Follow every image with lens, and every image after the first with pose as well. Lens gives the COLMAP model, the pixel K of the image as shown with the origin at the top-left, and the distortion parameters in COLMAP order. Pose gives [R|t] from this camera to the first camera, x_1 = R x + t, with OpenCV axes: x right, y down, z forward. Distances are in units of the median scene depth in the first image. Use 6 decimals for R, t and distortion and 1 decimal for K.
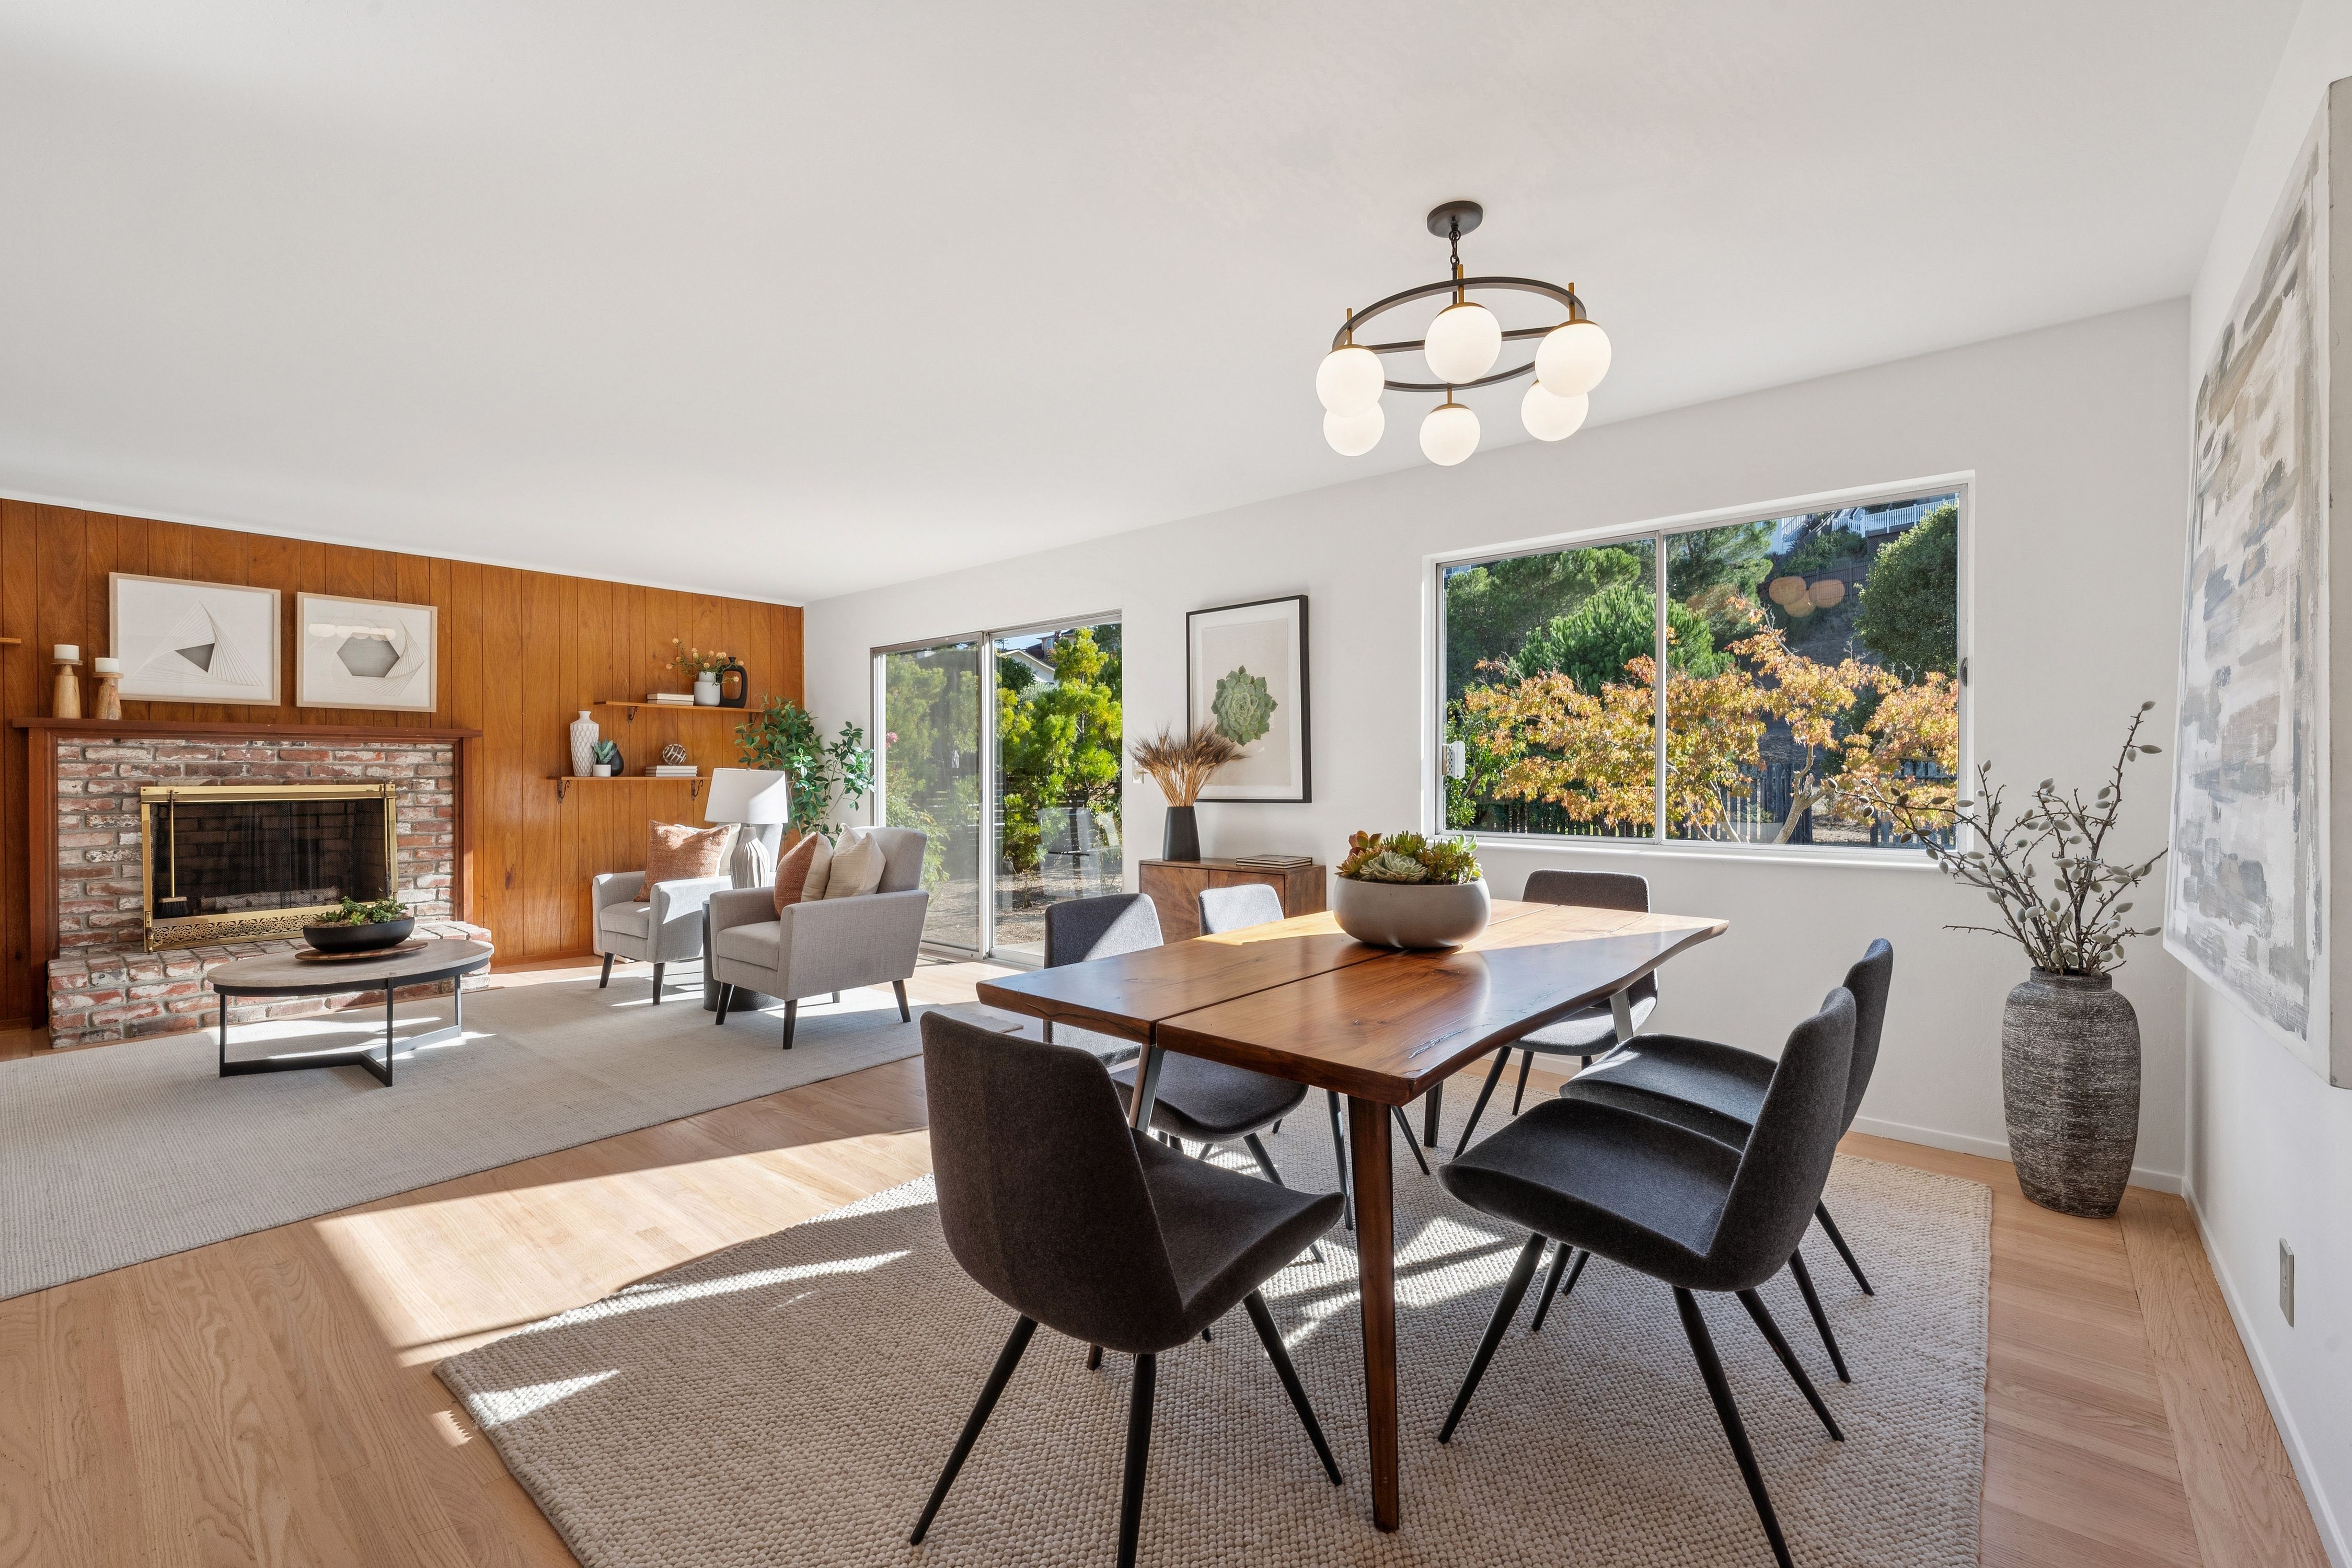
lens RADIAL K [[974.1, 0, 1174.6], [0, 974.1, 781.4], [0, 0, 1]] dist [-0.000841, -0.000679]
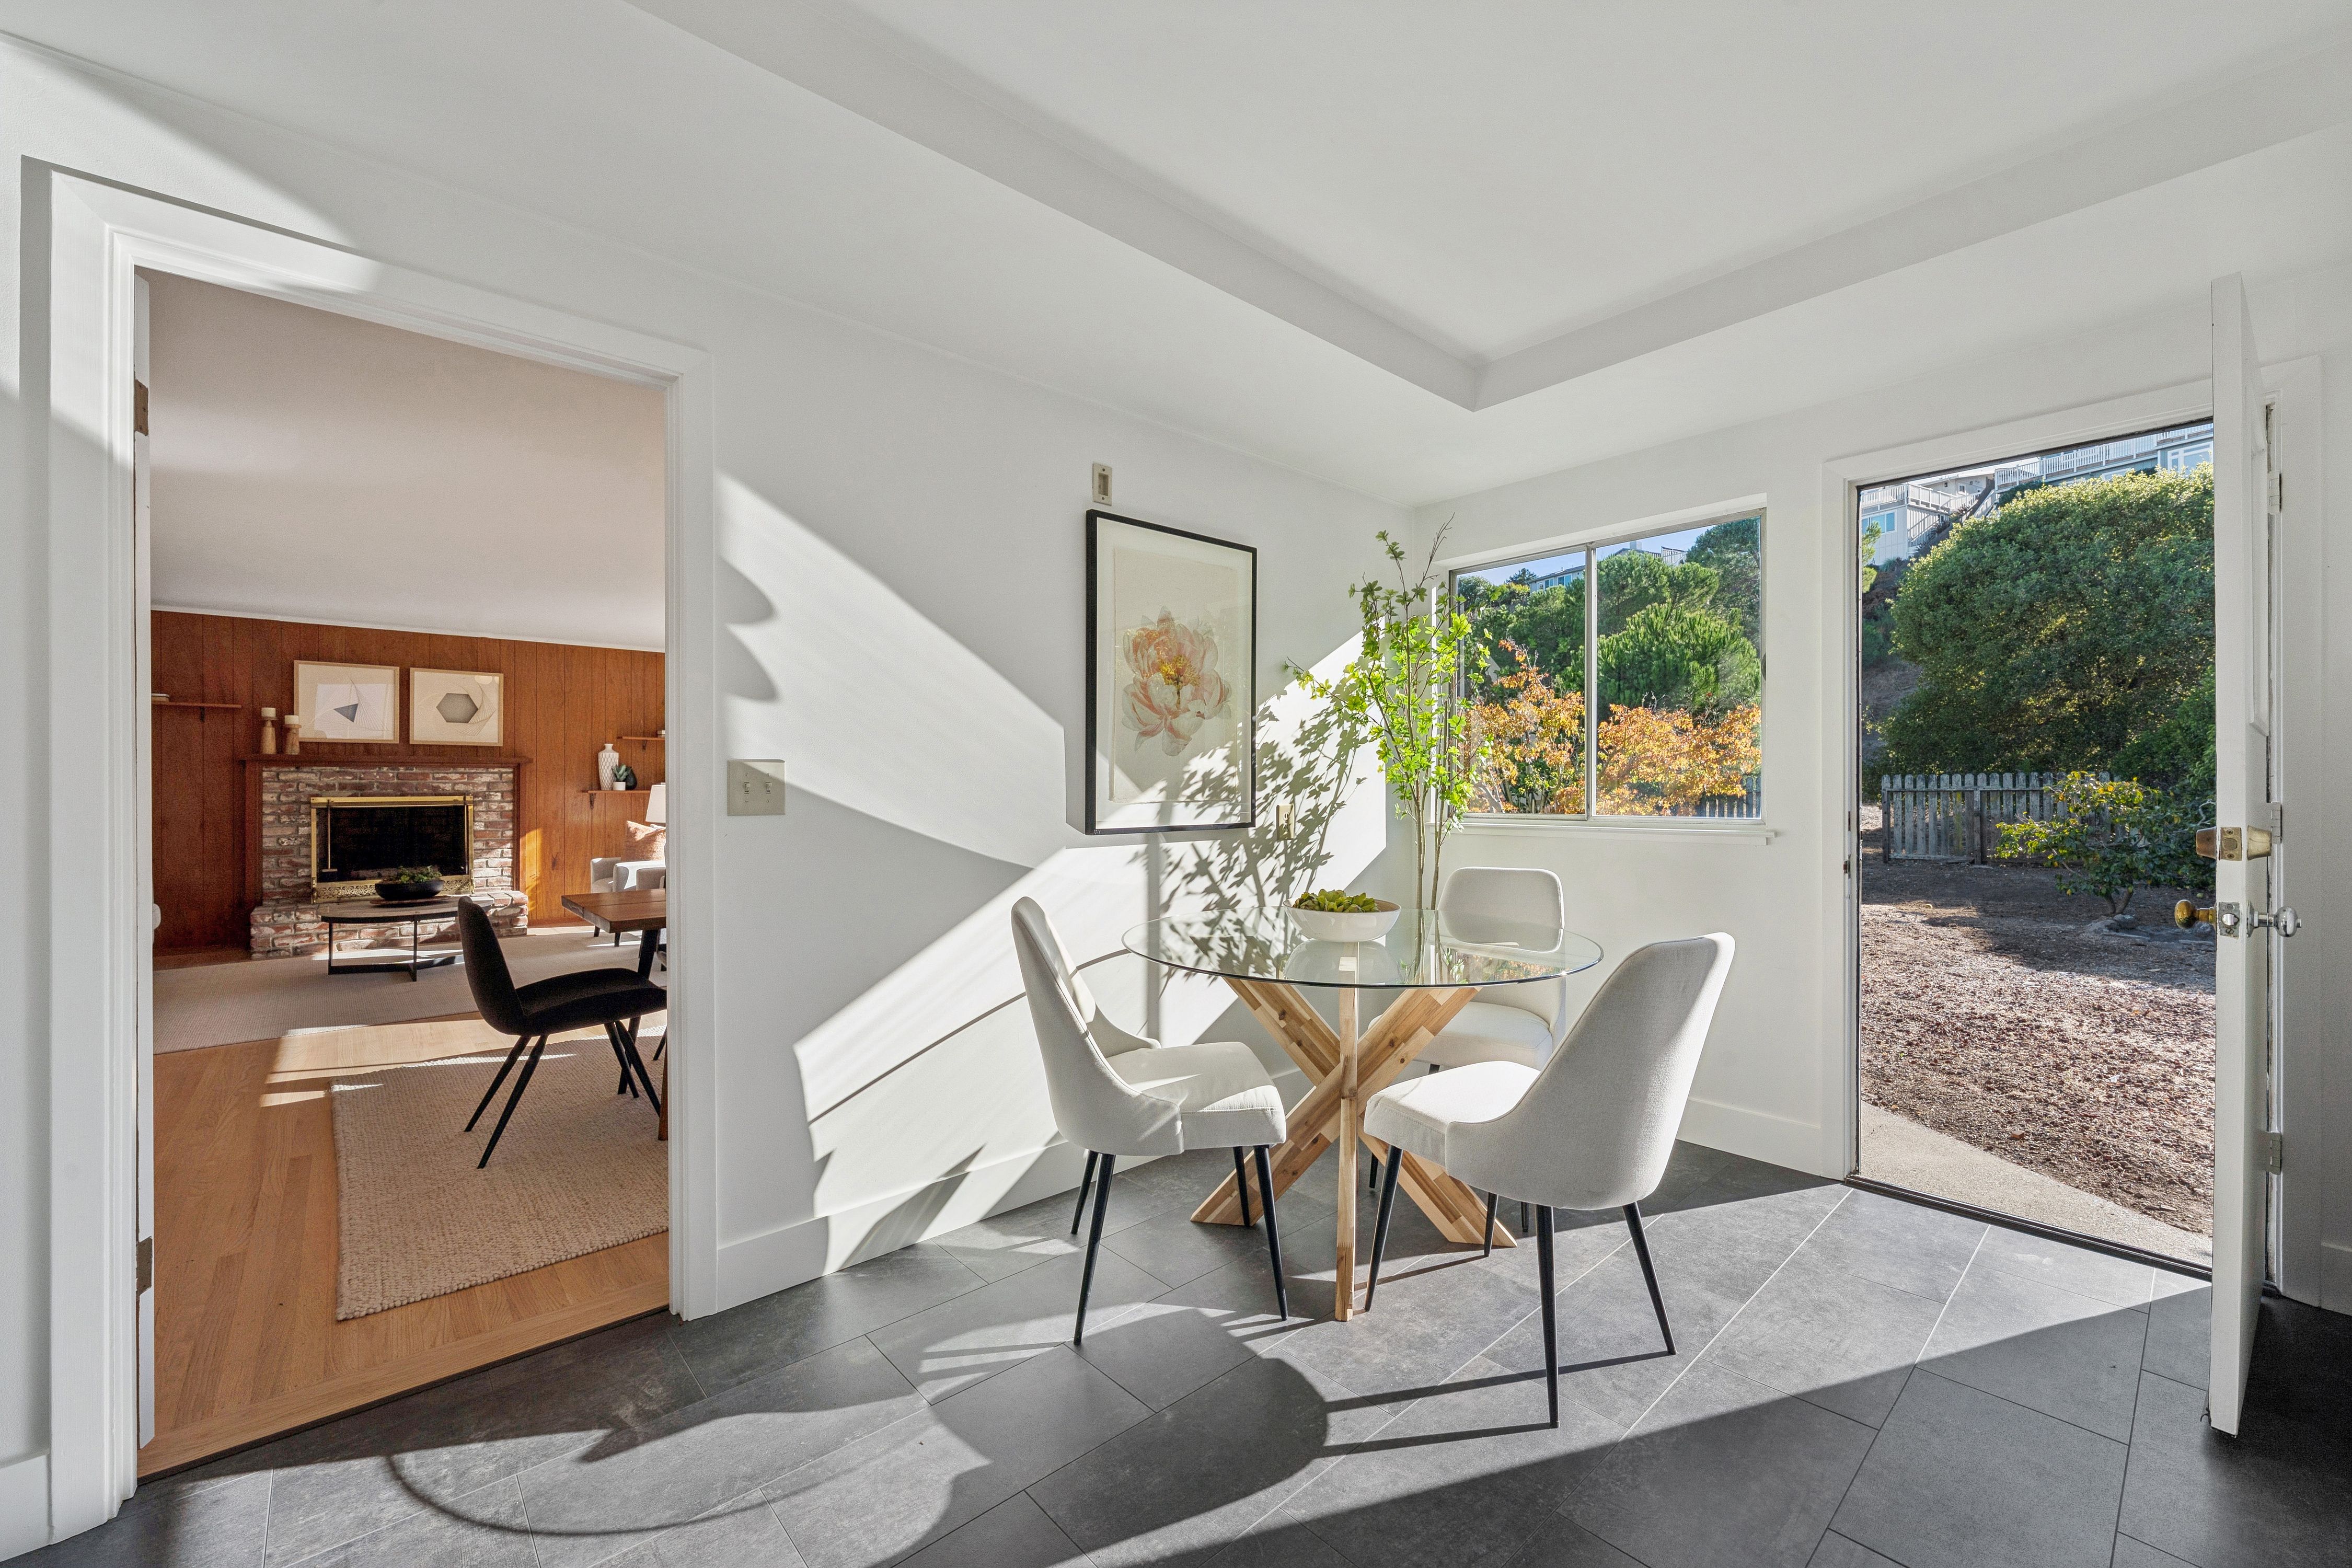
lens RADIAL K [[924.2, 0, 1164.9], [0, 924.2, 781.3], [0, 0, 1]] dist [-0.000246, -0.000042]
pose [[0.990274, -0.000058, -0.139128, 0.469129], [-0.001584, 0.999930, -0.011697, -0.004740], [0.139119, 0.011804, 0.990205, -0.260002]]
